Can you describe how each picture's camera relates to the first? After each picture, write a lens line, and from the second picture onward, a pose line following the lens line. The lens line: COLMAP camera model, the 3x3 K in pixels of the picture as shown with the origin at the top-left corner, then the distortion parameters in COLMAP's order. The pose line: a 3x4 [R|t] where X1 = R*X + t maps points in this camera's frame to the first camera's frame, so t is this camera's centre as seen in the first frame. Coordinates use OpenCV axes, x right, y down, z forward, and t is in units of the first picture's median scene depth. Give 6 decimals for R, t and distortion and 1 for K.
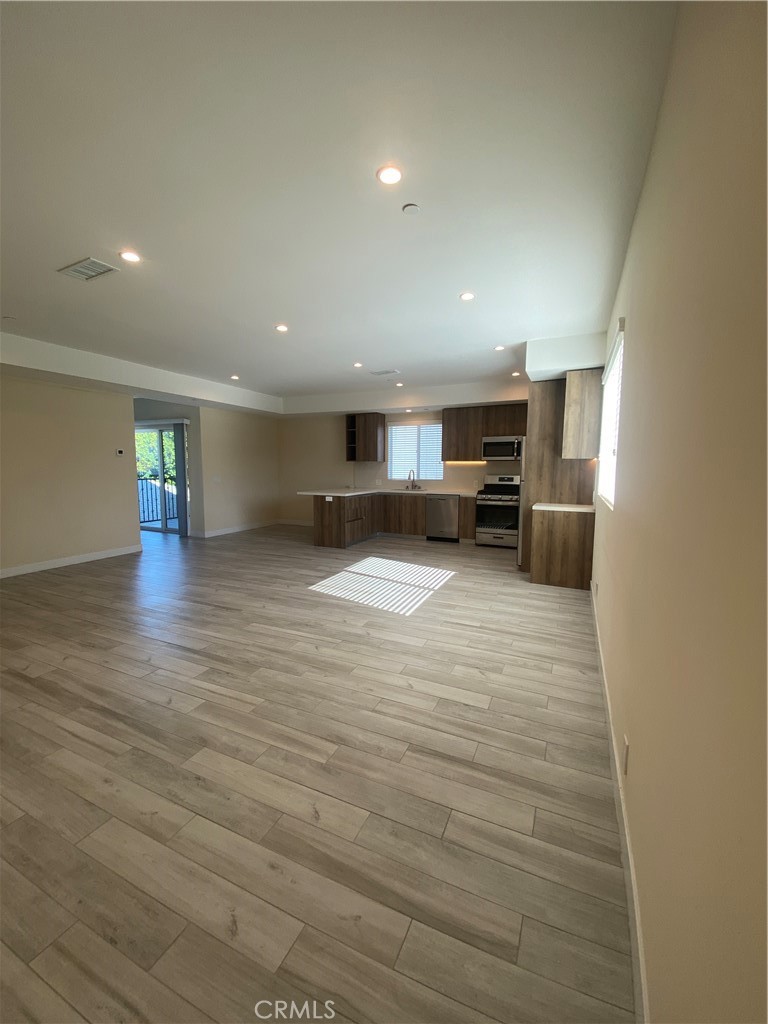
lens RADIAL K [[412.2, 0, 386.1], [0, 412.2, 510.4], [0, 0, 1]] dist [0.042688, -0.033662]
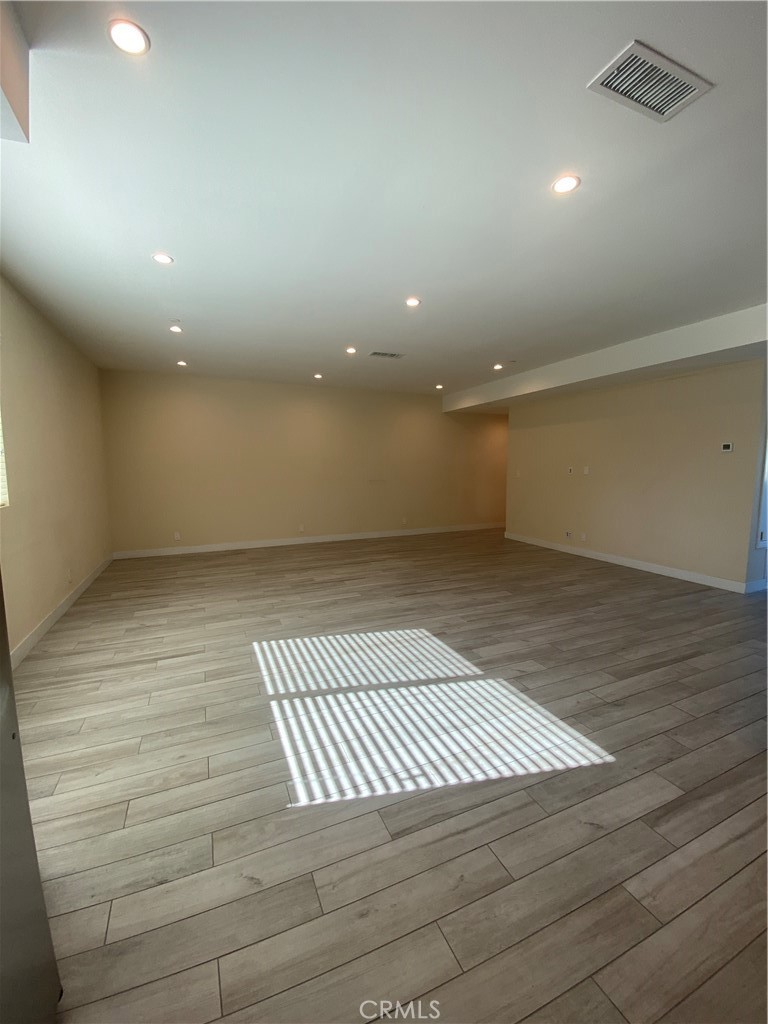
lens RADIAL K [[415.7, 0, 386.3], [0, 415.7, 508.6], [0, 0, 1]] dist [0.043133, -0.028216]
pose [[-0.670039, 0.077216, -0.738299, 0.509611], [-0.077086, 0.981961, 0.172659, -0.194497], [0.738313, 0.172601, -0.651999, 1.806193]]
